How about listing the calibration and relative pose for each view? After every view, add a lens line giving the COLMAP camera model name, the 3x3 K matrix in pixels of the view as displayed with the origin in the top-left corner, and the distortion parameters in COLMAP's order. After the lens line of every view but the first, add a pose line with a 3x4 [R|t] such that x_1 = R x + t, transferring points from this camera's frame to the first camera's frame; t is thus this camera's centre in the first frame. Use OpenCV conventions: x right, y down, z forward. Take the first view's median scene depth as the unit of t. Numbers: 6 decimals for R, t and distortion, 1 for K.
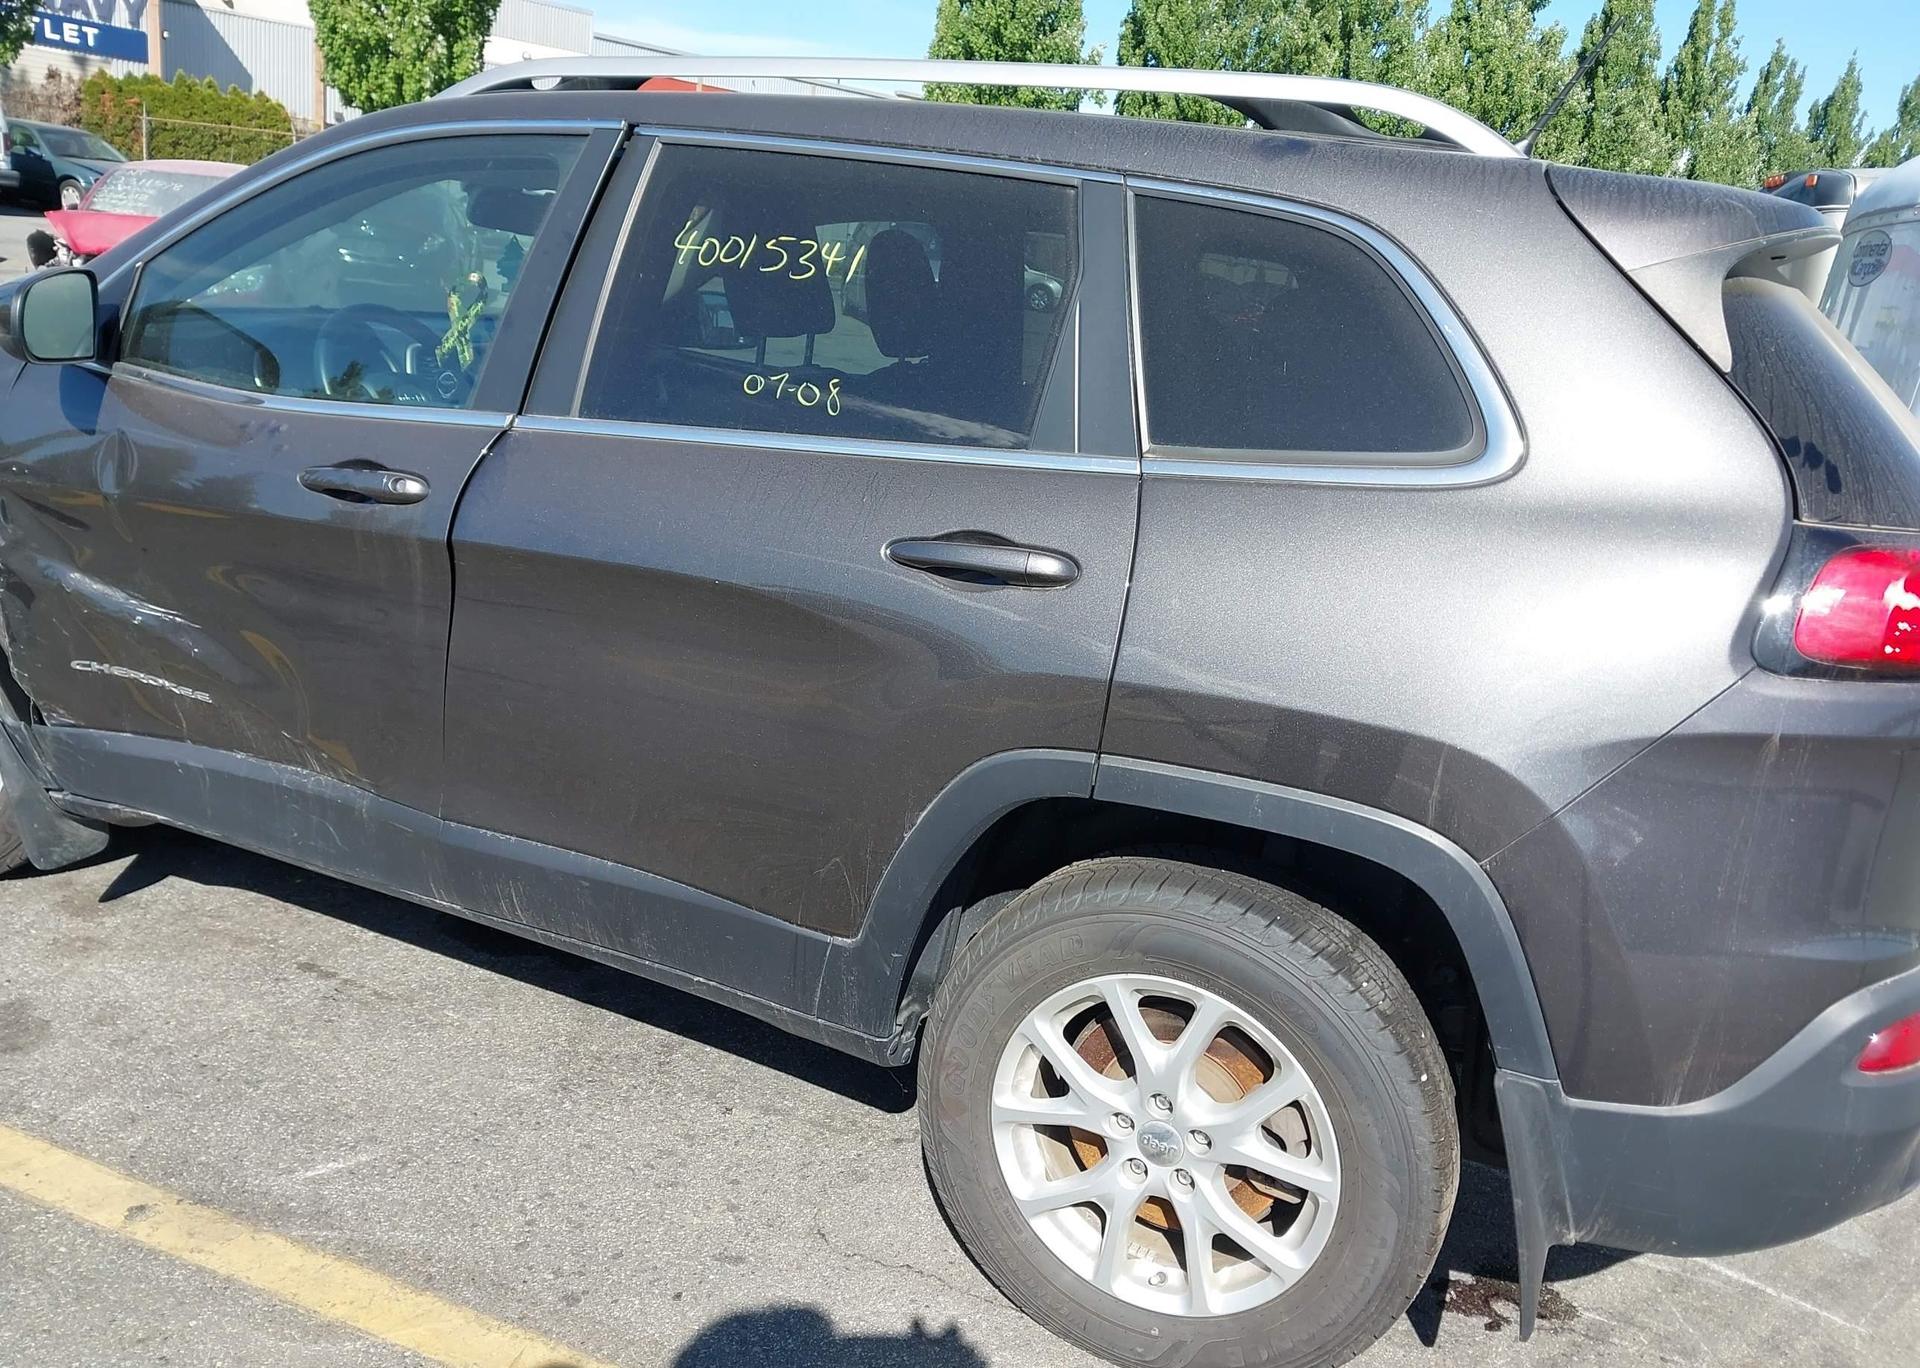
lens RADIAL K [[1519.2, 0, 971.6], [0, 1519.2, 685.9], [0, 0, 1]] dist [0.024412, -0.030773]
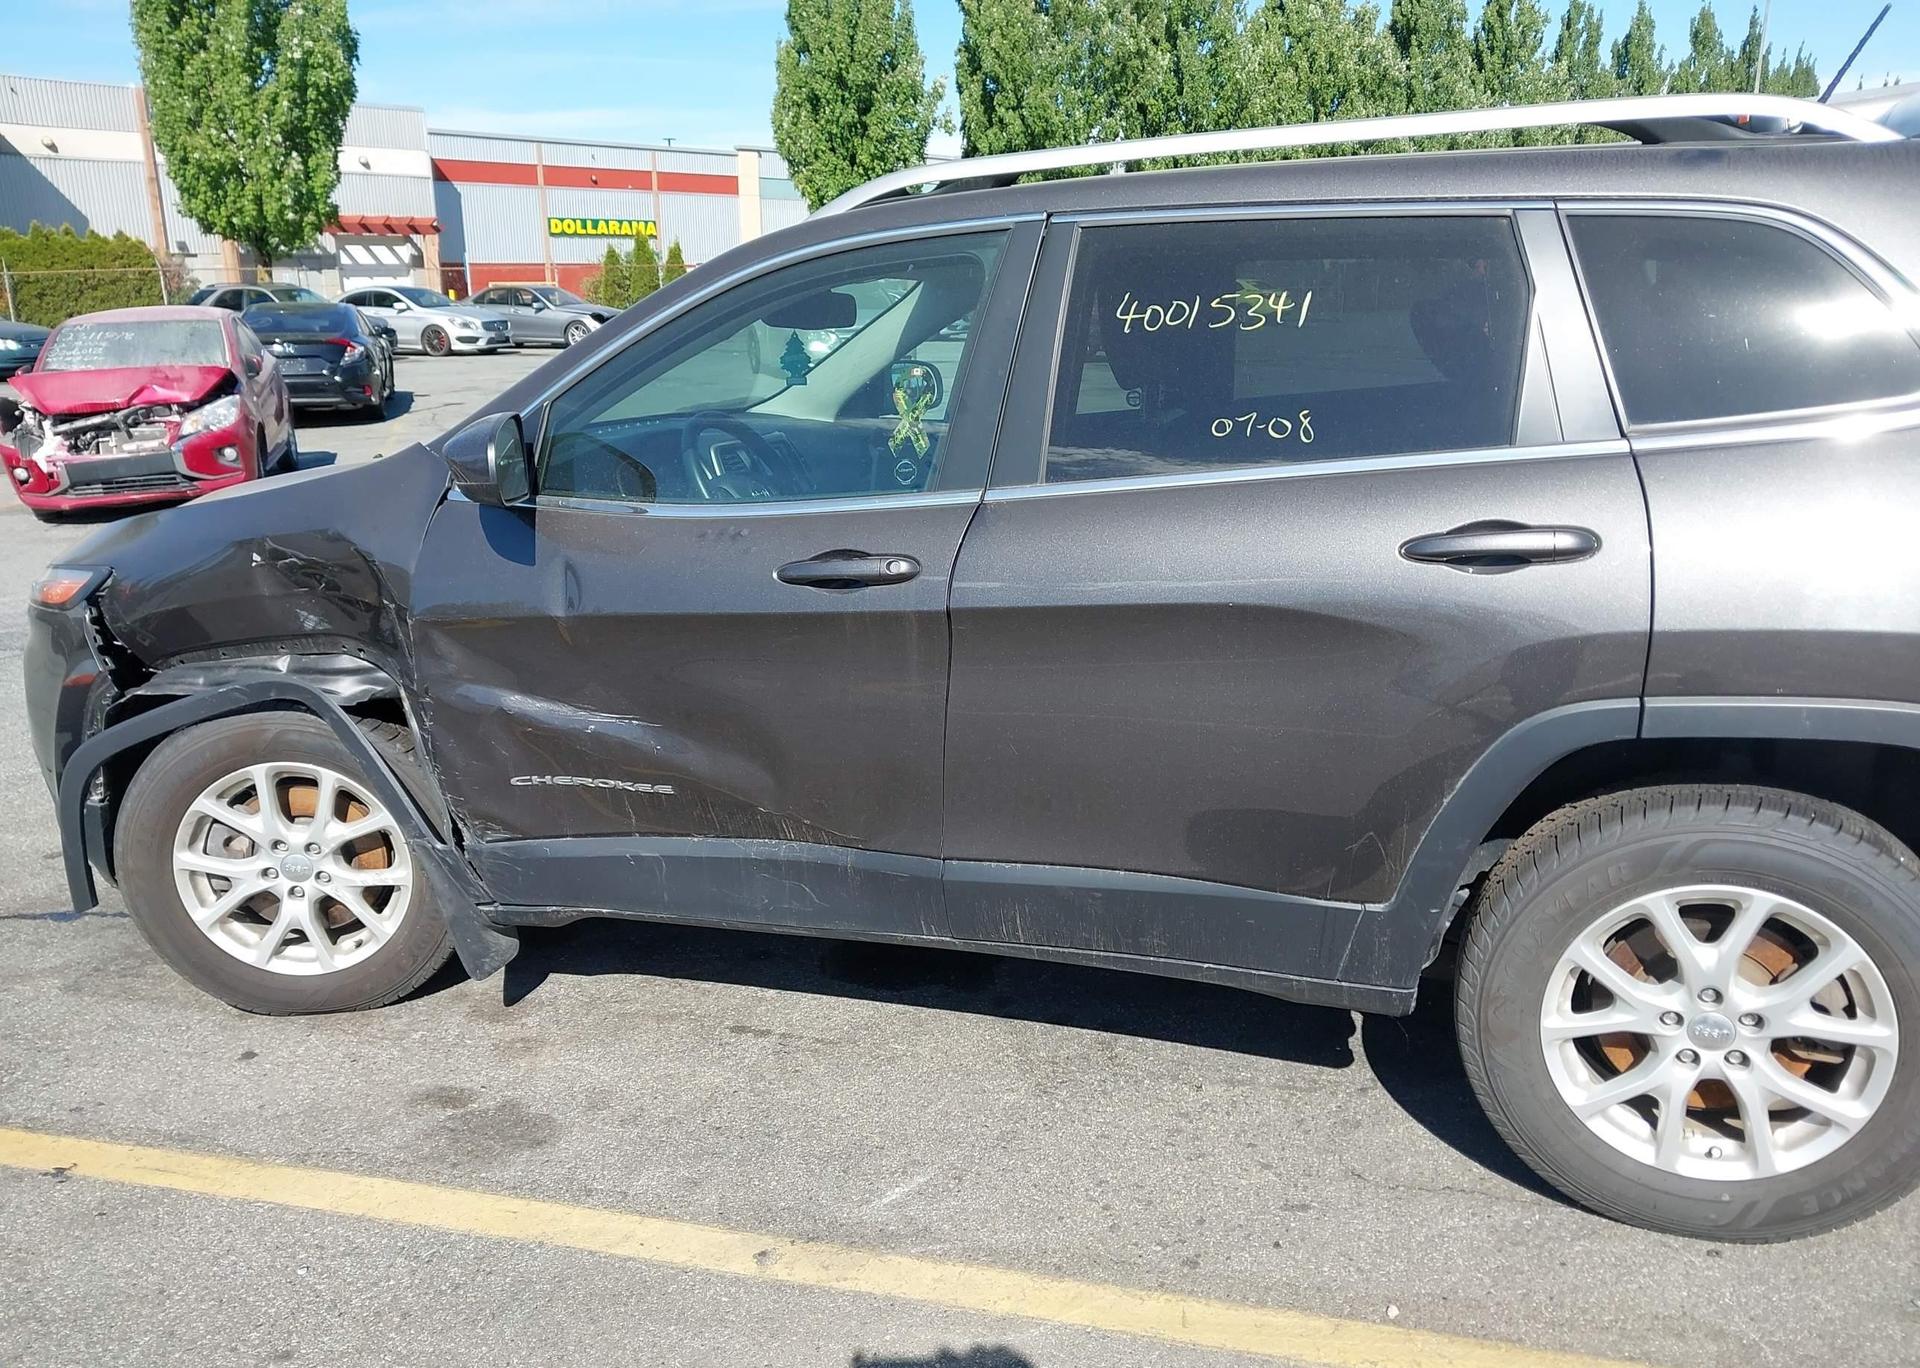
lens RADIAL K [[1519.2, 0, 942.8], [0, 1519.2, 681.9], [0, 0, 1]] dist [0.024412, -0.030773]
pose [[0.987170, -0.149890, 0.055024, -0.396513], [0.151065, 0.988363, -0.017819, -0.021203], [-0.051713, 0.025903, 0.998326, -0.097226]]
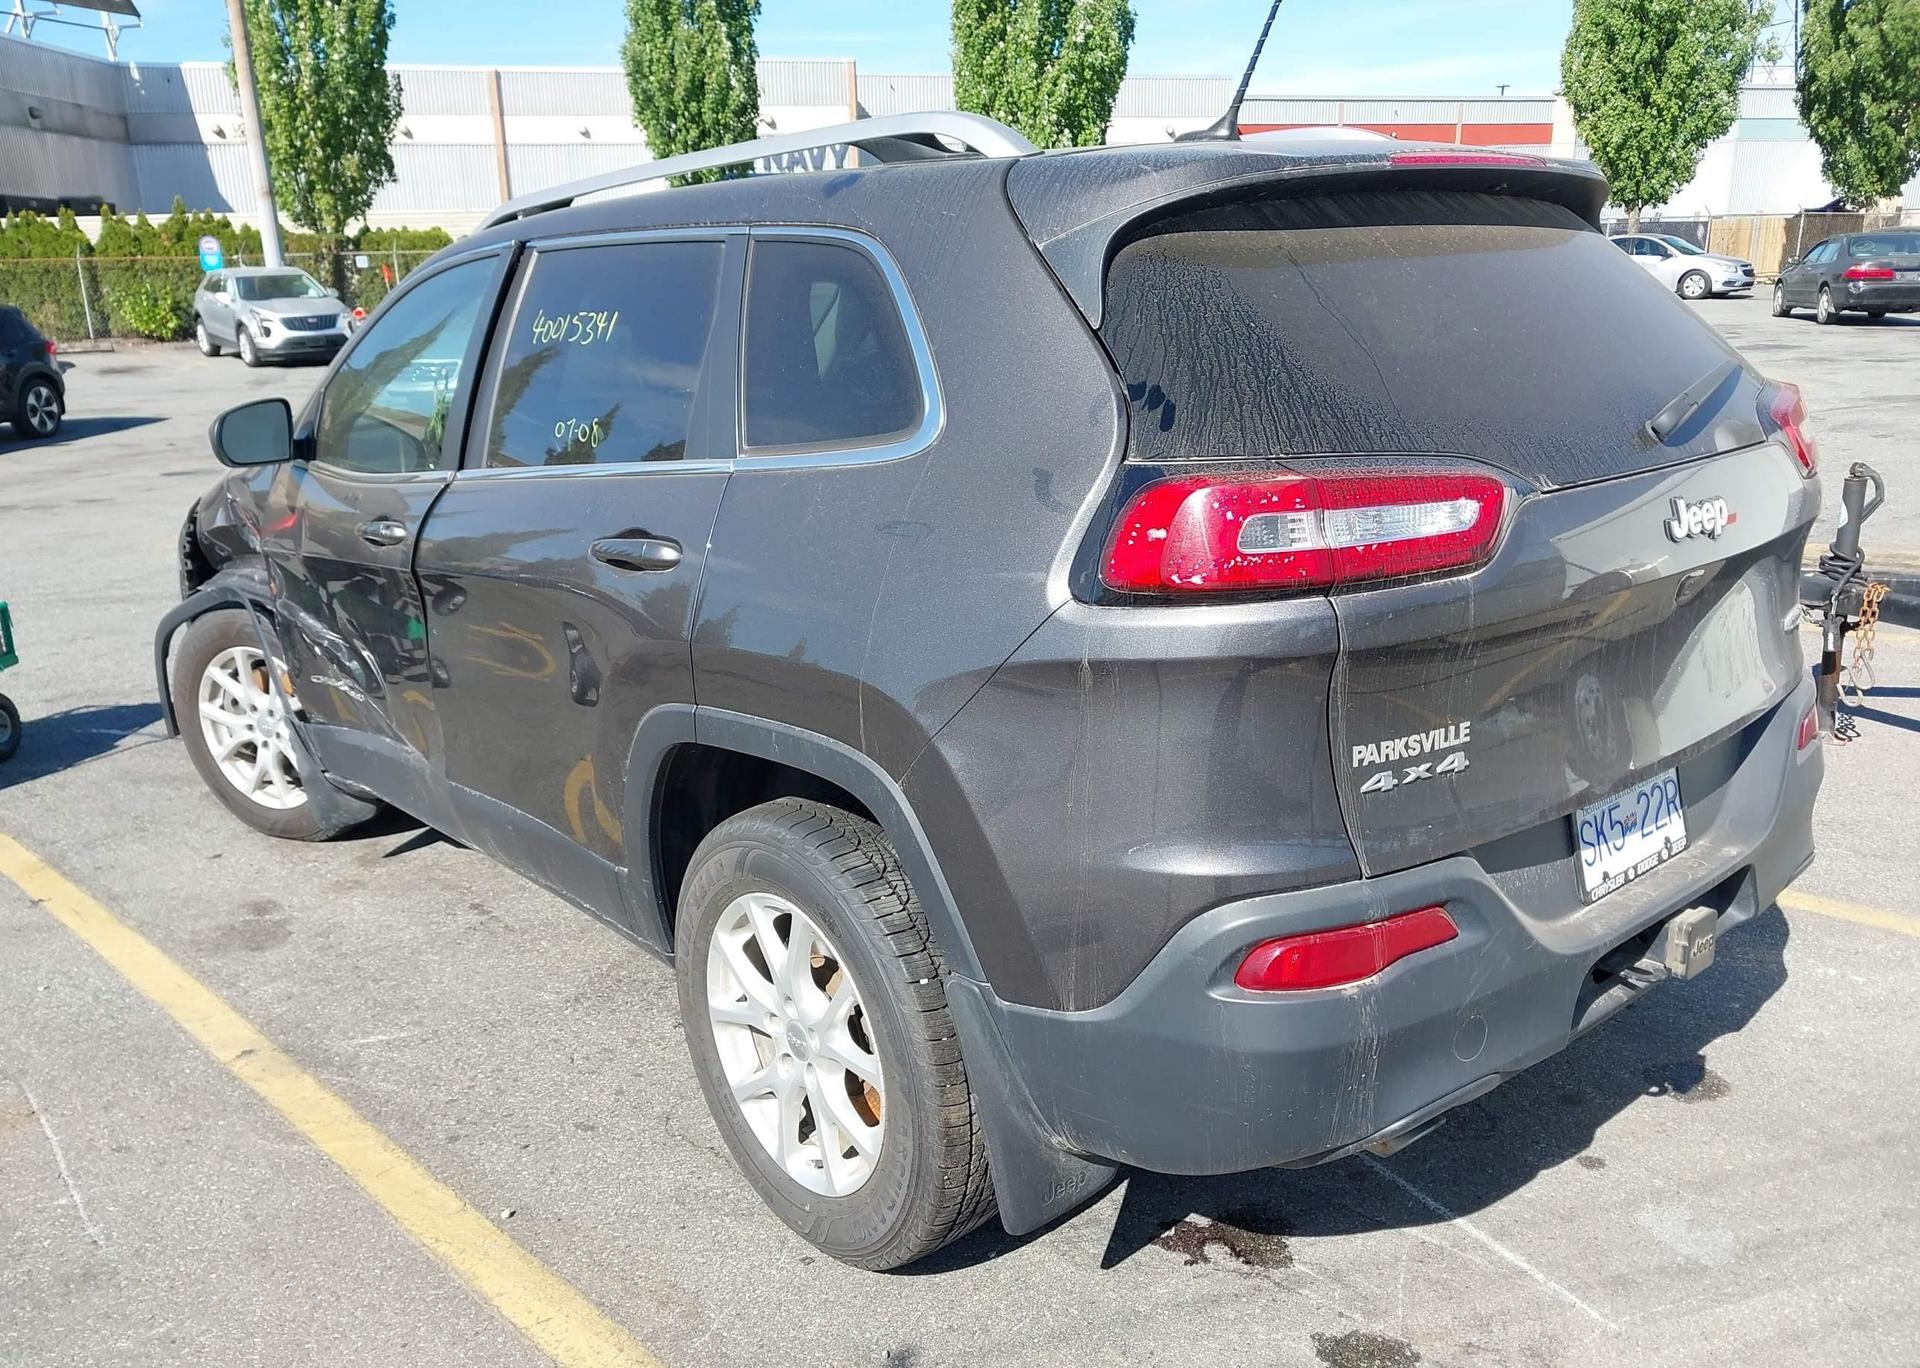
lens RADIAL K [[1519.2, 0, 954.3], [0, 1519.2, 687.2], [0, 0, 1]] dist [0.024412, -0.030773]
pose [[0.901016, -0.030299, -0.432726, 0.633562], [0.017973, 0.999309, -0.032548, 0.058492], [0.433413, 0.021549, 0.900938, -0.001870]]
